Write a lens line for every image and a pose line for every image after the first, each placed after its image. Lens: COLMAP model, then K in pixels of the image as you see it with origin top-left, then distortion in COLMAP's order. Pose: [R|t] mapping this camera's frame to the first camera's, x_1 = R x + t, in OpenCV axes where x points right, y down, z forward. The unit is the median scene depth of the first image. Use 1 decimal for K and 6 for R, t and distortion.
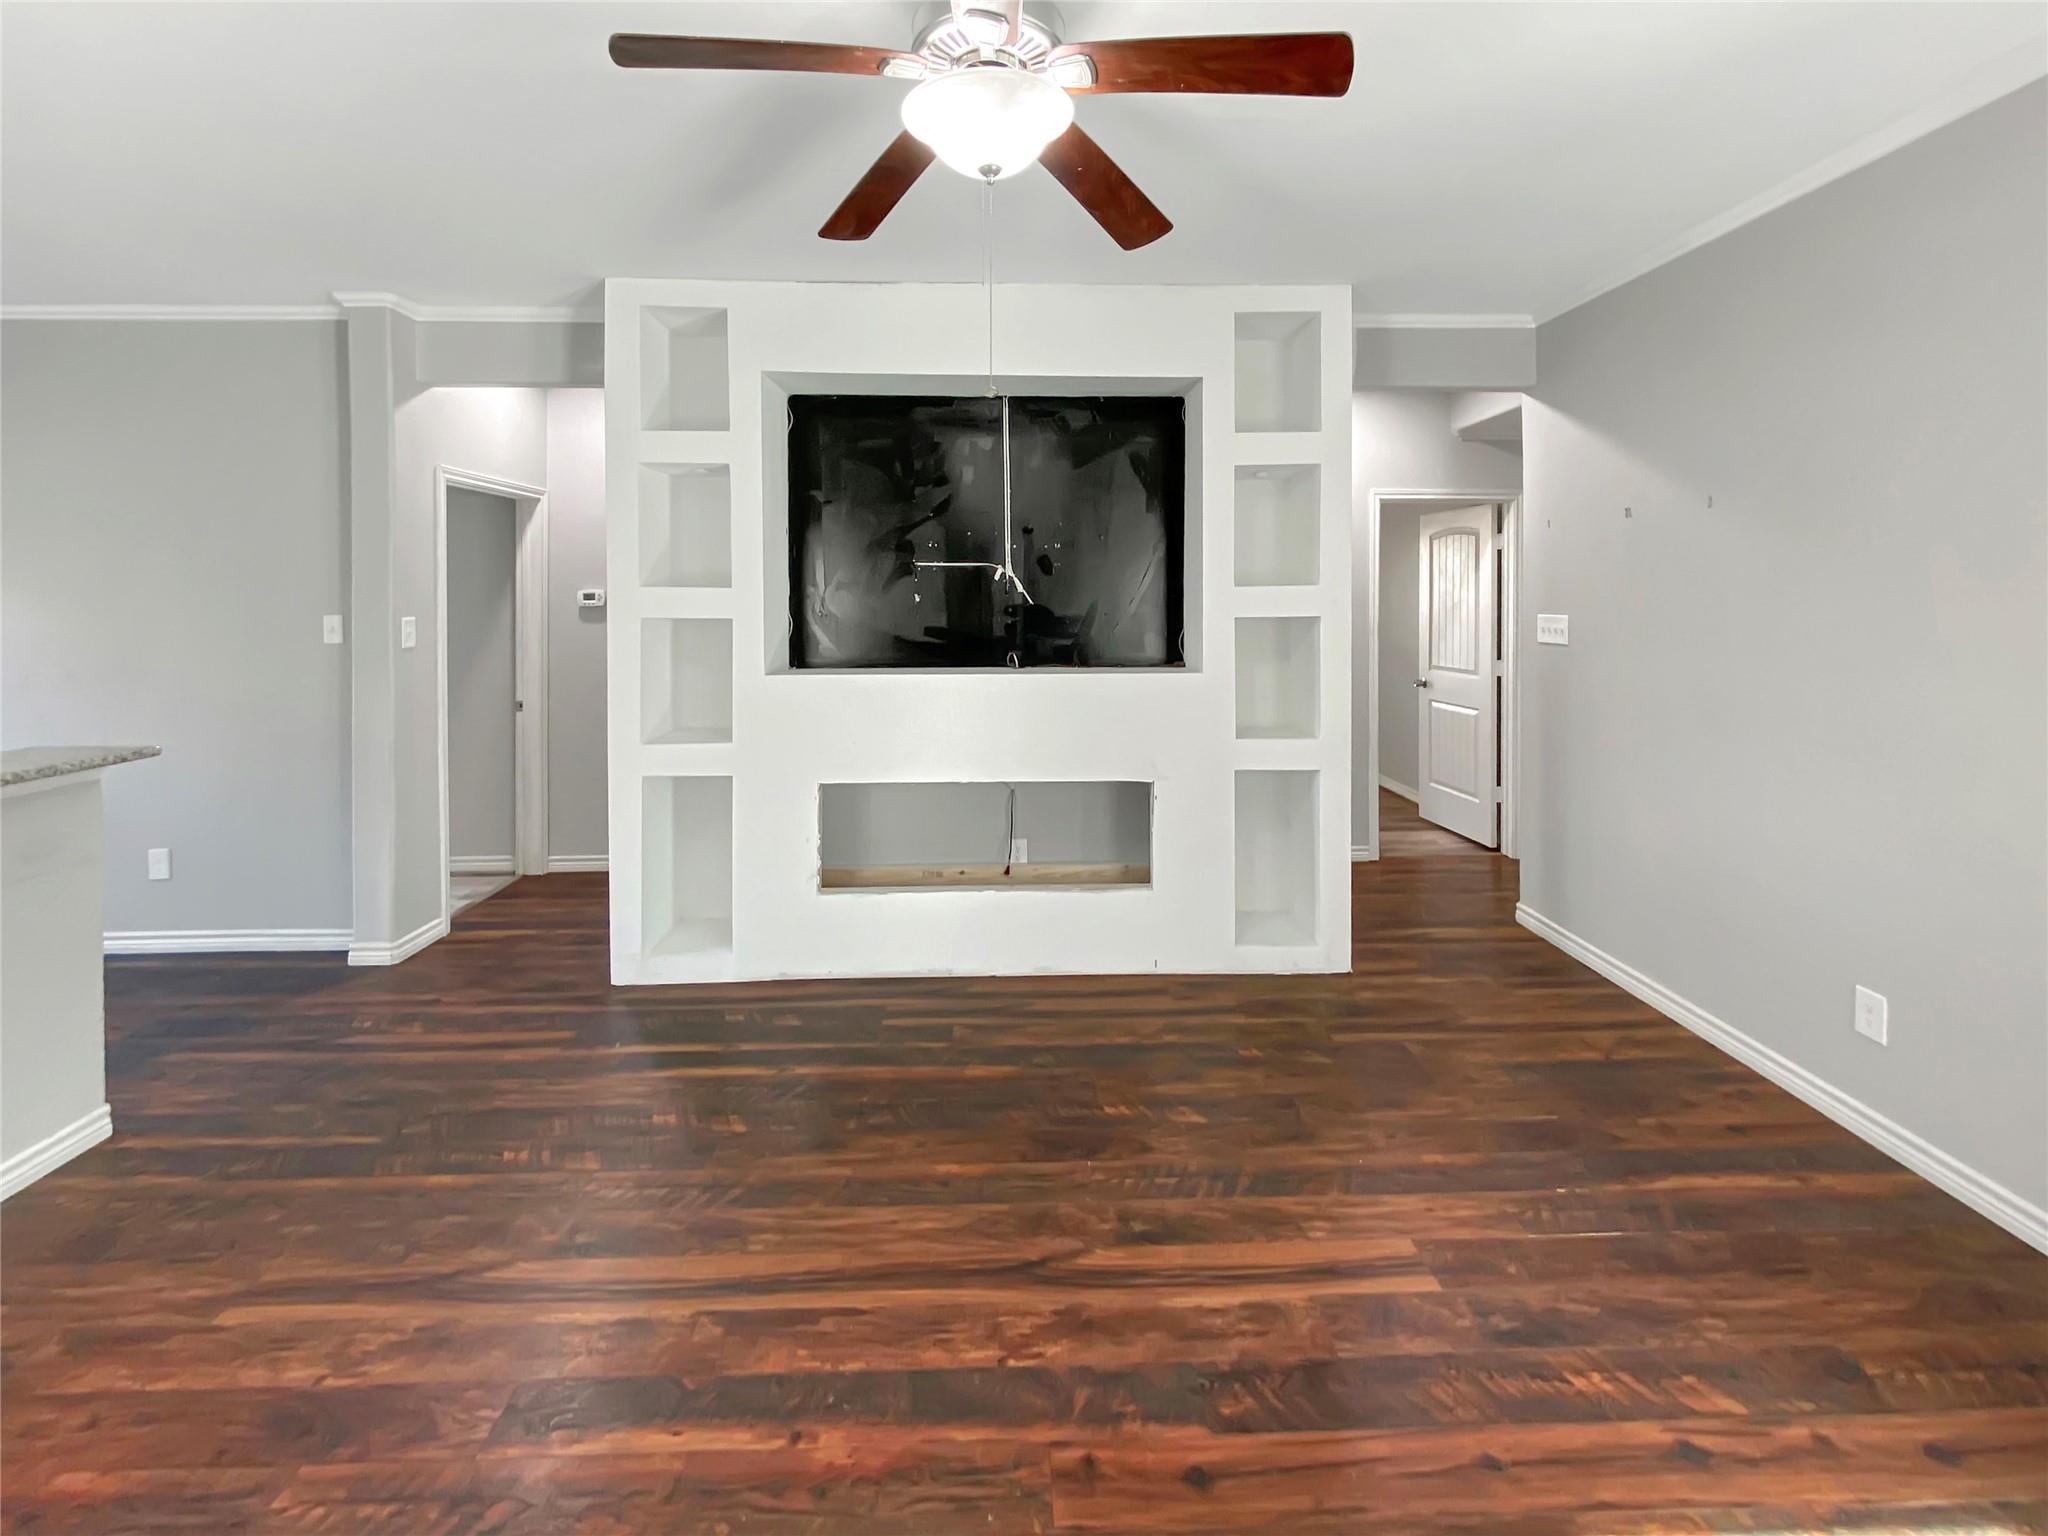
lens RADIAL K [[889.4, 0, 1024.0], [0, 889.4, 768.0], [0, 0, 1]] dist [0.003454, -0.000262]
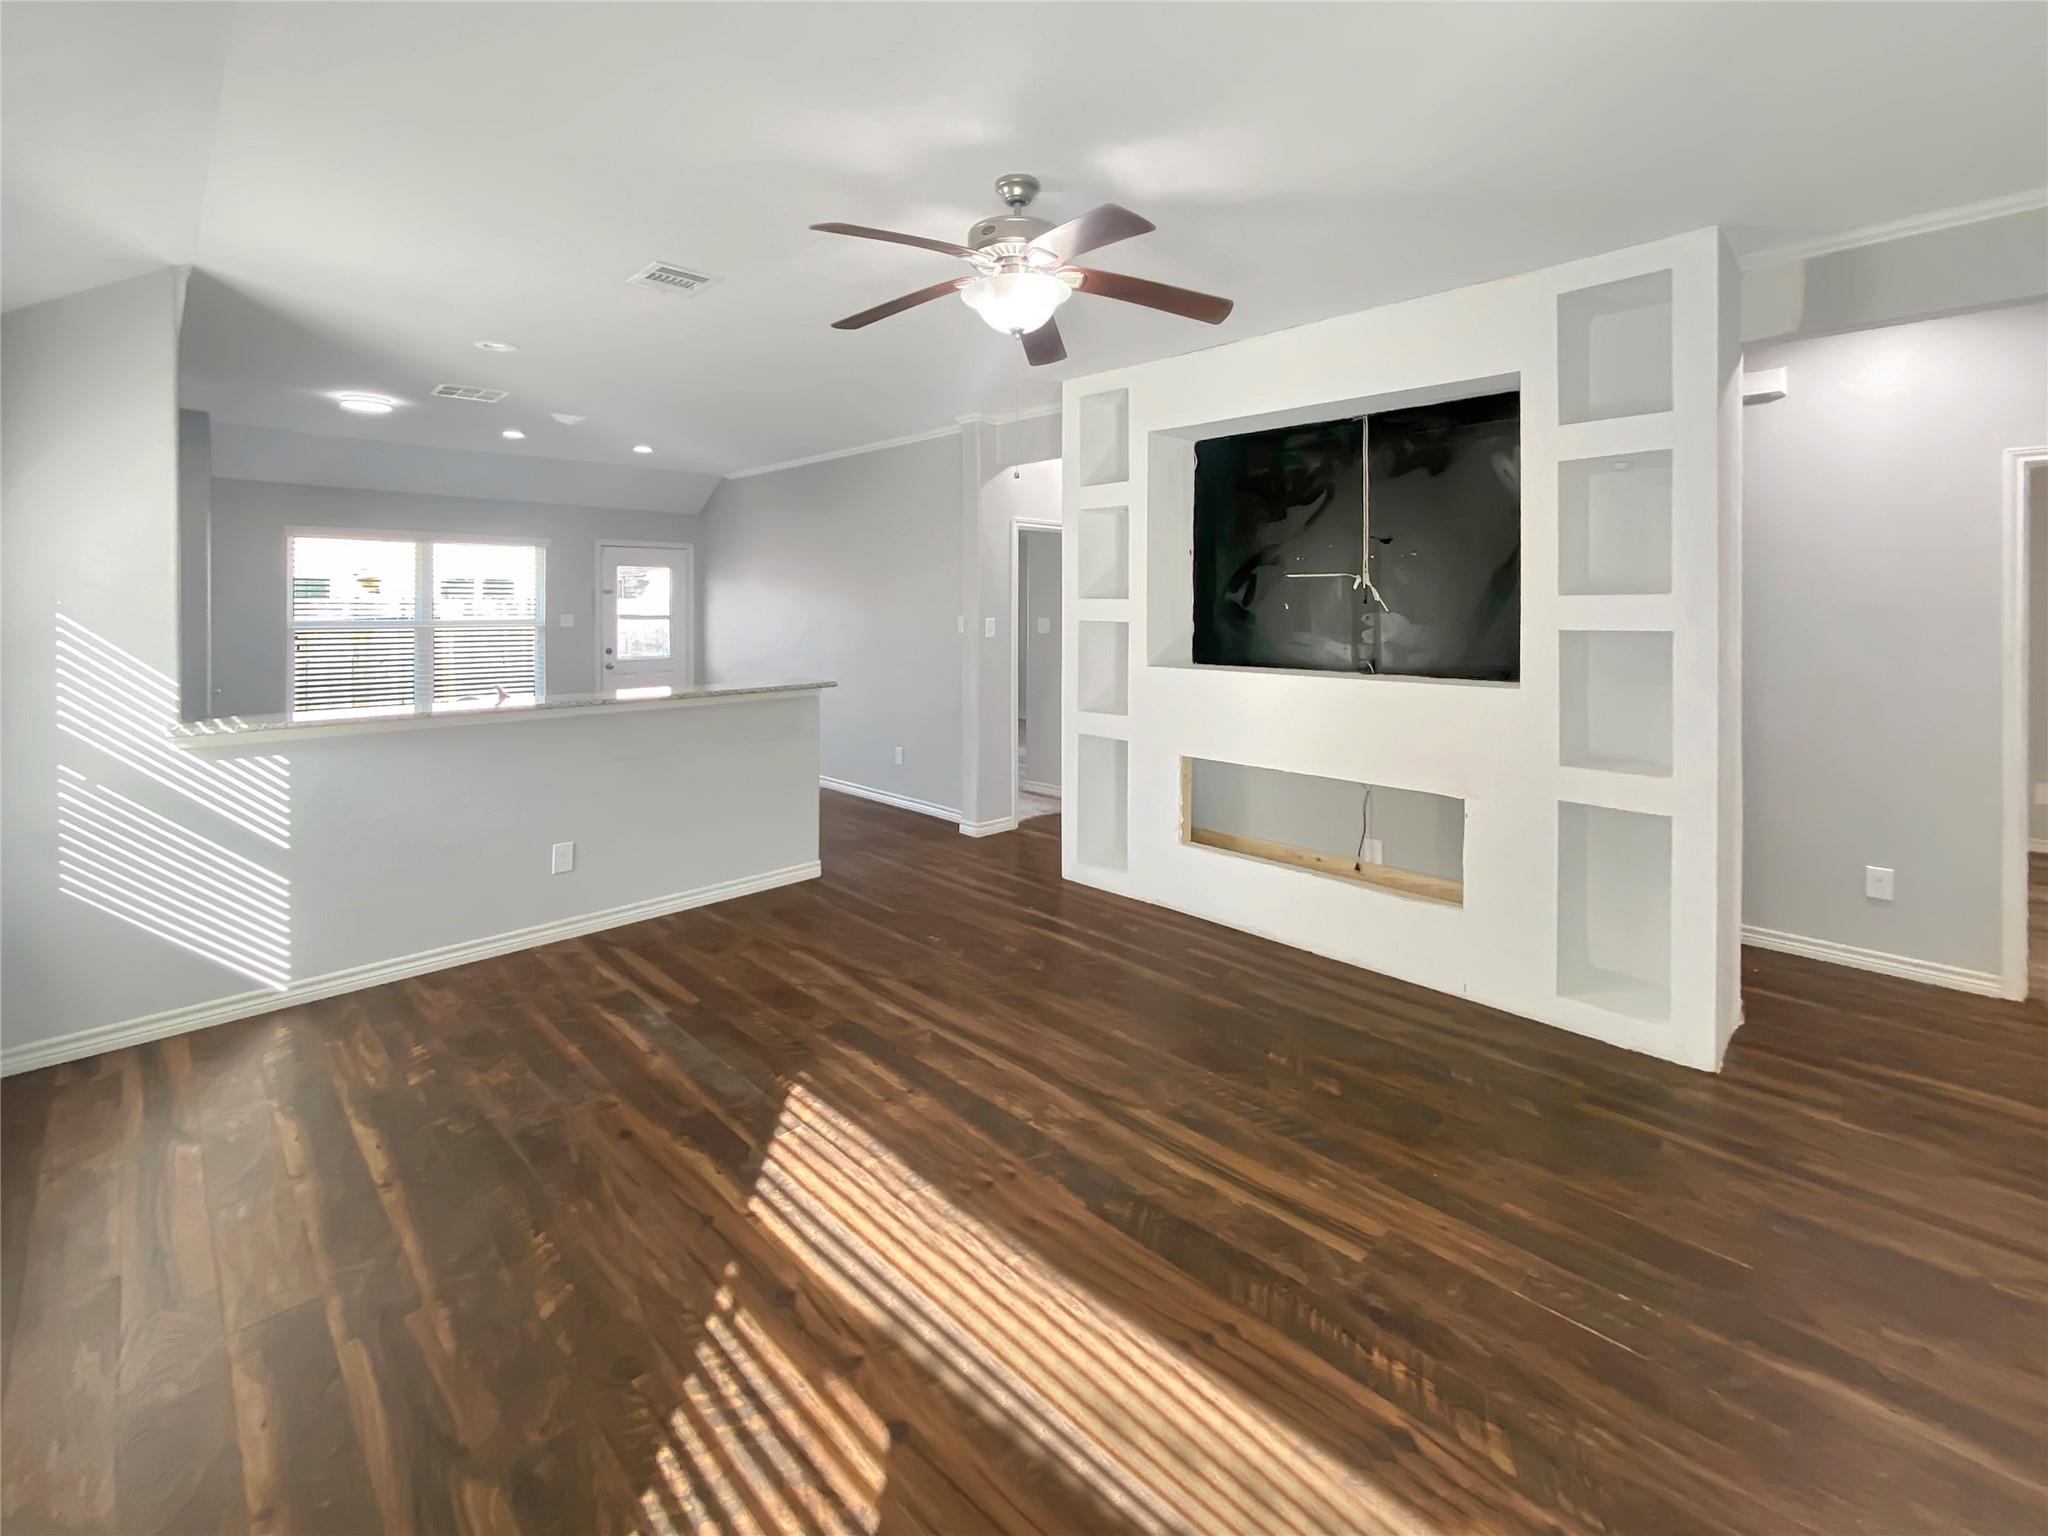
lens RADIAL K [[843.5, 0, 1019.4], [0, 843.5, 842.1], [0, 0, 1]] dist [0.002878, 0.000200]
pose [[0.685154, 0.200965, -0.700126, 0.553808], [-0.143016, 0.979593, 0.141225, 0.001639], [0.714220, 0.003369, 0.699913, -0.009605]]
